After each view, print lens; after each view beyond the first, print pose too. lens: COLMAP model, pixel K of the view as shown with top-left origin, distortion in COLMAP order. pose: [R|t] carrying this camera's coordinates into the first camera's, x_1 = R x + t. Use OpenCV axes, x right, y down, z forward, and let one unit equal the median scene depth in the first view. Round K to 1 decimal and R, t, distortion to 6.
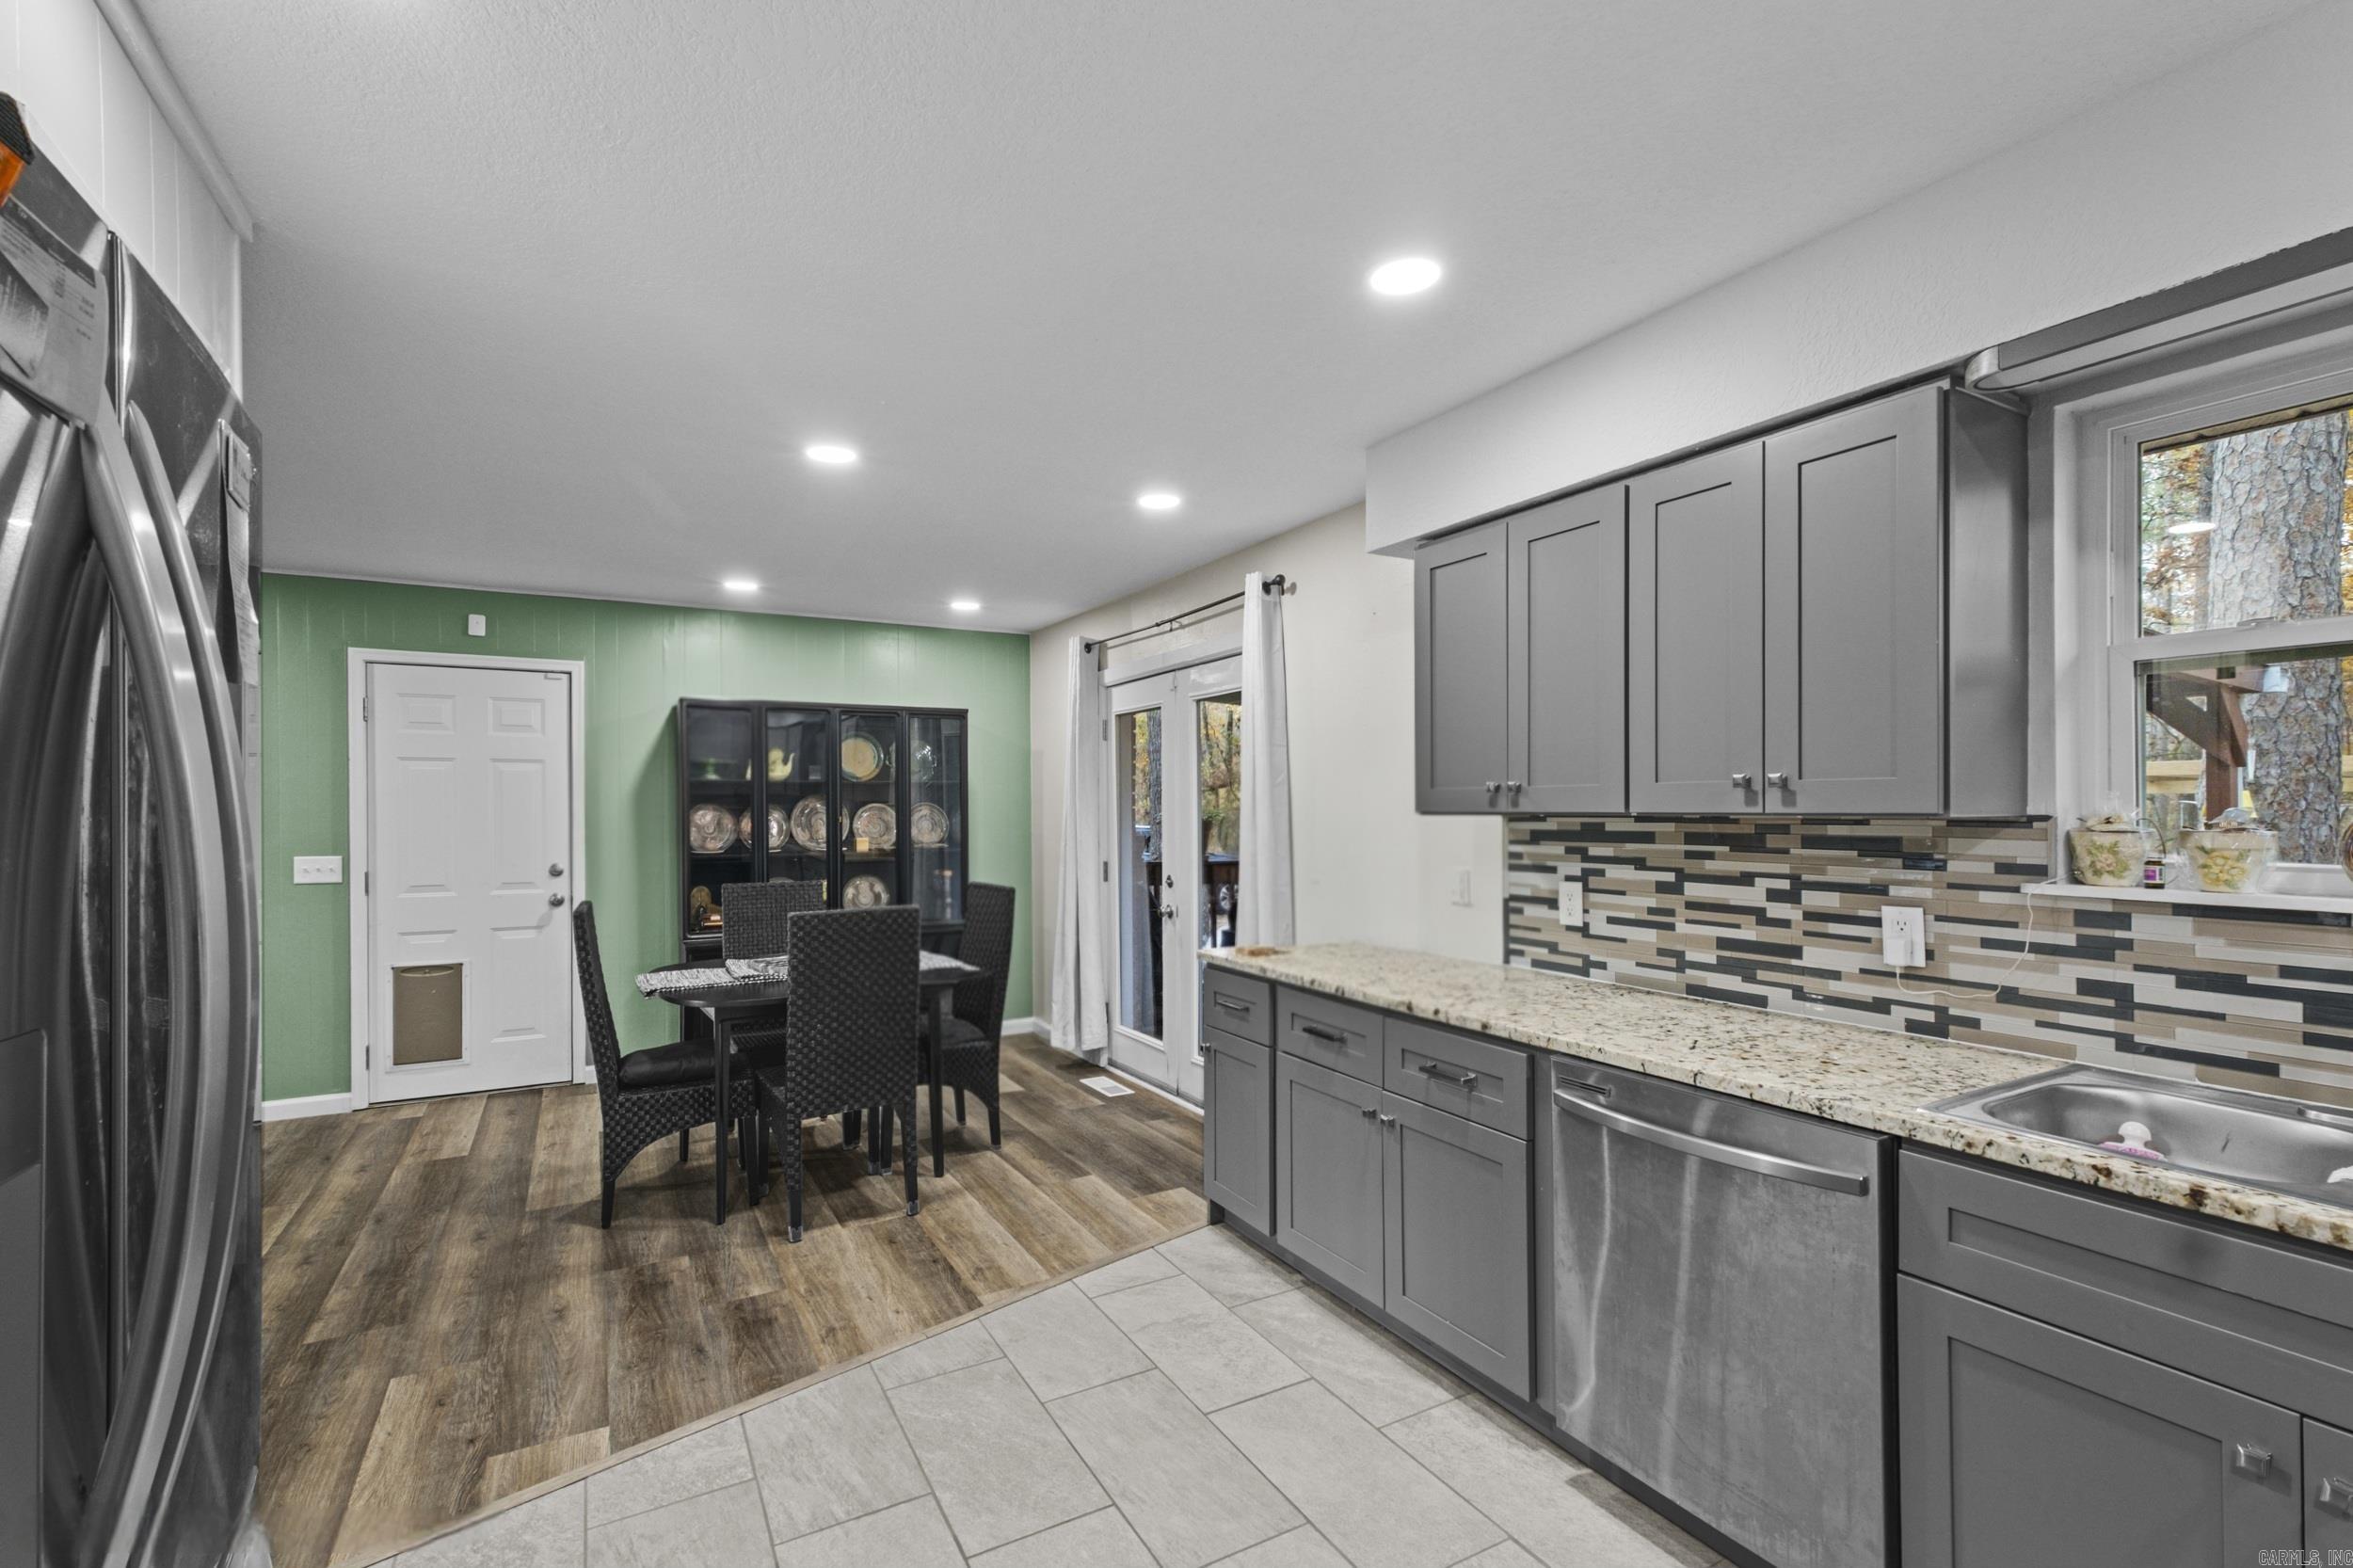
lens RADIAL K [[1020.8, 0, 1155.9], [0, 1020.8, 807.8], [0, 0, 1]] dist [0.004318, 0.000308]
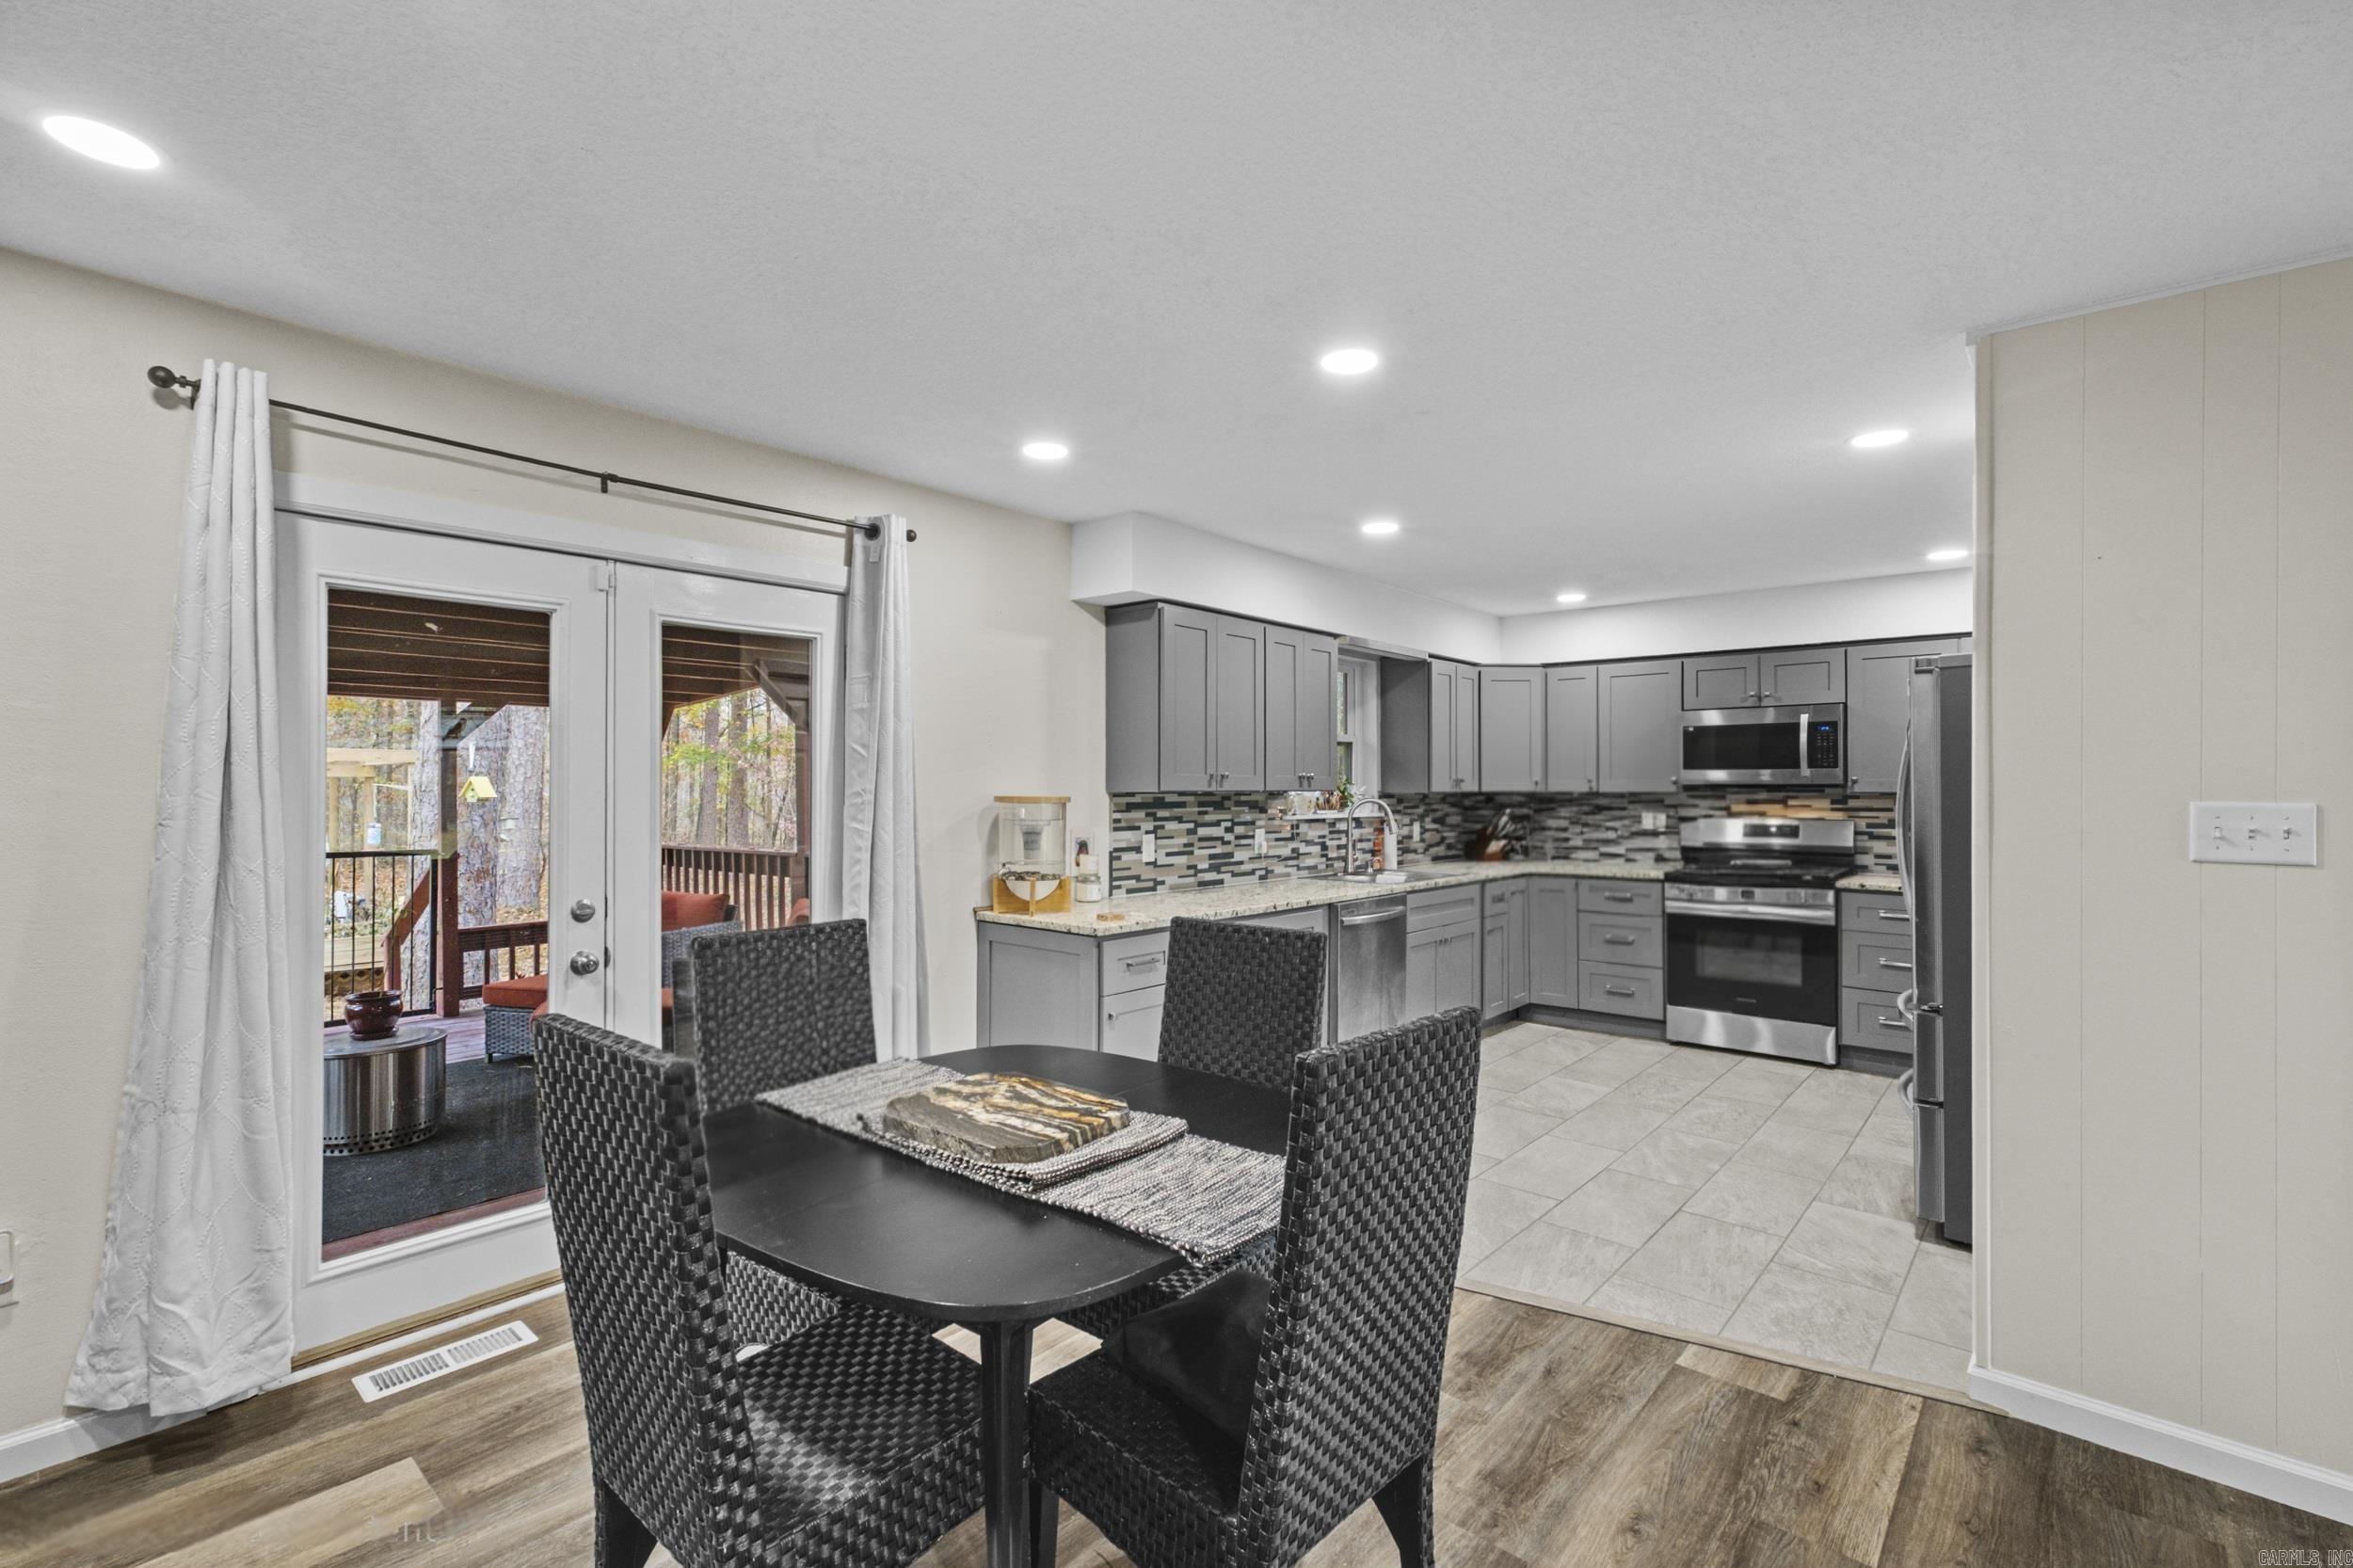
lens RADIAL K [[1020.8, 0, 1157.4], [0, 1020.8, 779.1], [0, 0, 1]] dist [0.004318, 0.000308]
pose [[-0.316679, 0.009961, 0.948480, -1.259161], [-0.000554, 0.999943, -0.010687, 0.003408], [-0.948533, -0.003910, -0.316656, 1.687309]]
